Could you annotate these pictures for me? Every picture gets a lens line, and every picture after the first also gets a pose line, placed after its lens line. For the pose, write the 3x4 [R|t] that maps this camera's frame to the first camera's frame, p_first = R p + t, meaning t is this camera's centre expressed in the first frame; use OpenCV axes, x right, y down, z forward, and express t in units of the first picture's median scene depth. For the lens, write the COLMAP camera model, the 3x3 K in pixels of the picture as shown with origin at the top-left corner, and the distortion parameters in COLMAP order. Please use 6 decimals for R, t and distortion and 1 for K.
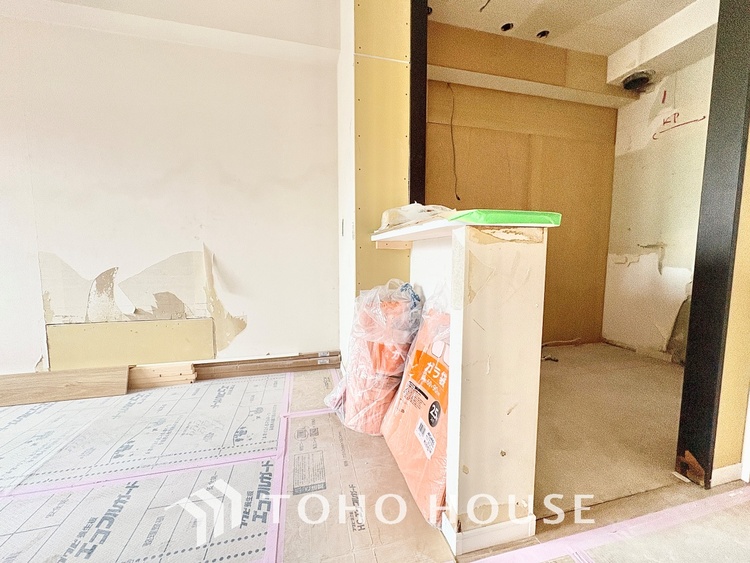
lens RADIAL K [[298.6, 0, 375.0], [0, 298.6, 281.5], [0, 0, 1]] dist [0.000621, -0.000098]
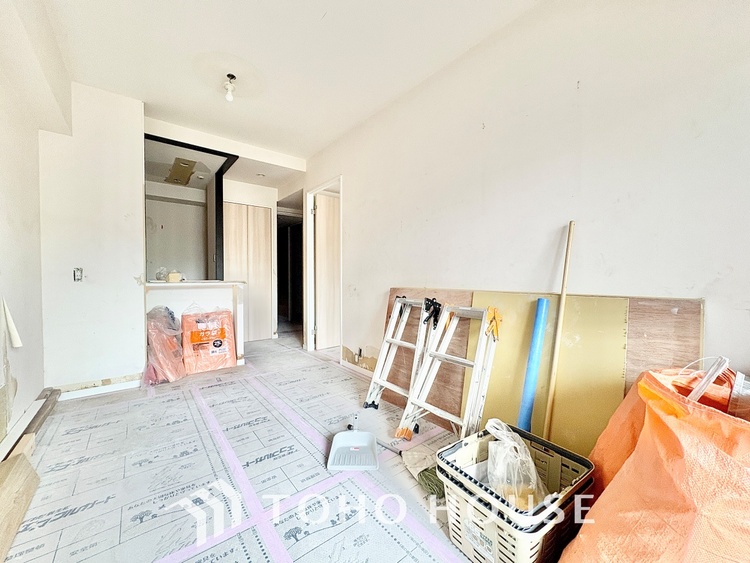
lens RADIAL K [[298.6, 0, 375.0], [0, 298.6, 281.5], [0, 0, 1]] dist [0.000621, -0.000098]
pose [[-0.413958, -0.019799, 0.910081, -1.860692], [0.076596, 0.995460, 0.056497, -0.135852], [-0.907068, 0.093095, -0.410562, 0.427074]]
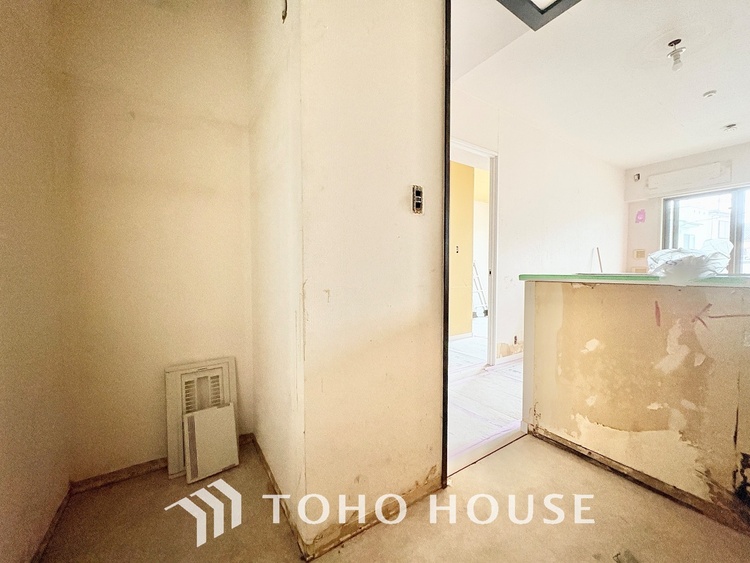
lens RADIAL K [[298.6, 0, 375.0], [0, 298.6, 281.5], [0, 0, 1]] dist [0.000621, -0.000098]
pose [[-0.945468, 0.013390, -0.325440, 1.028282], [-0.026875, 0.992541, 0.118916, -0.179870], [0.324605, 0.121178, -0.938055, 1.186462]]
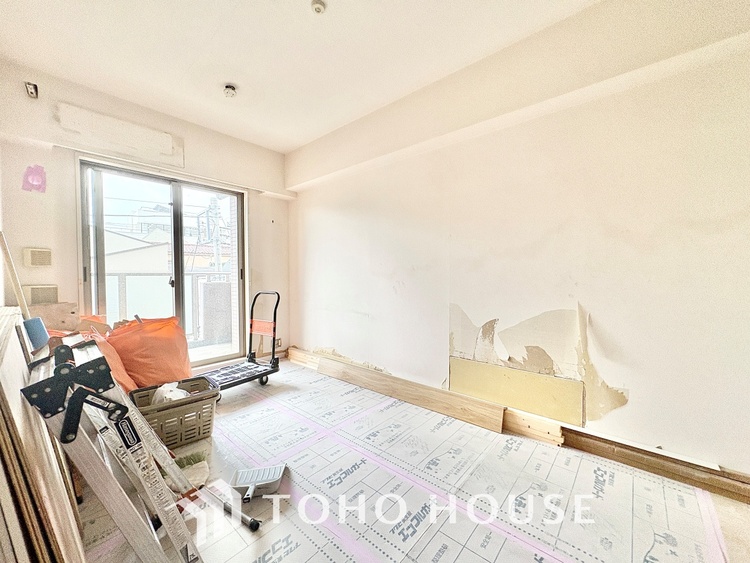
lens RADIAL K [[298.6, 0, 375.0], [0, 298.6, 281.5], [0, 0, 1]] dist [0.000621, -0.000098]
pose [[0.569167, 0.016085, -0.822065, -0.171779], [-0.066869, 0.997402, -0.026781, -0.131078], [0.819498, 0.070214, 0.568764, -0.080116]]
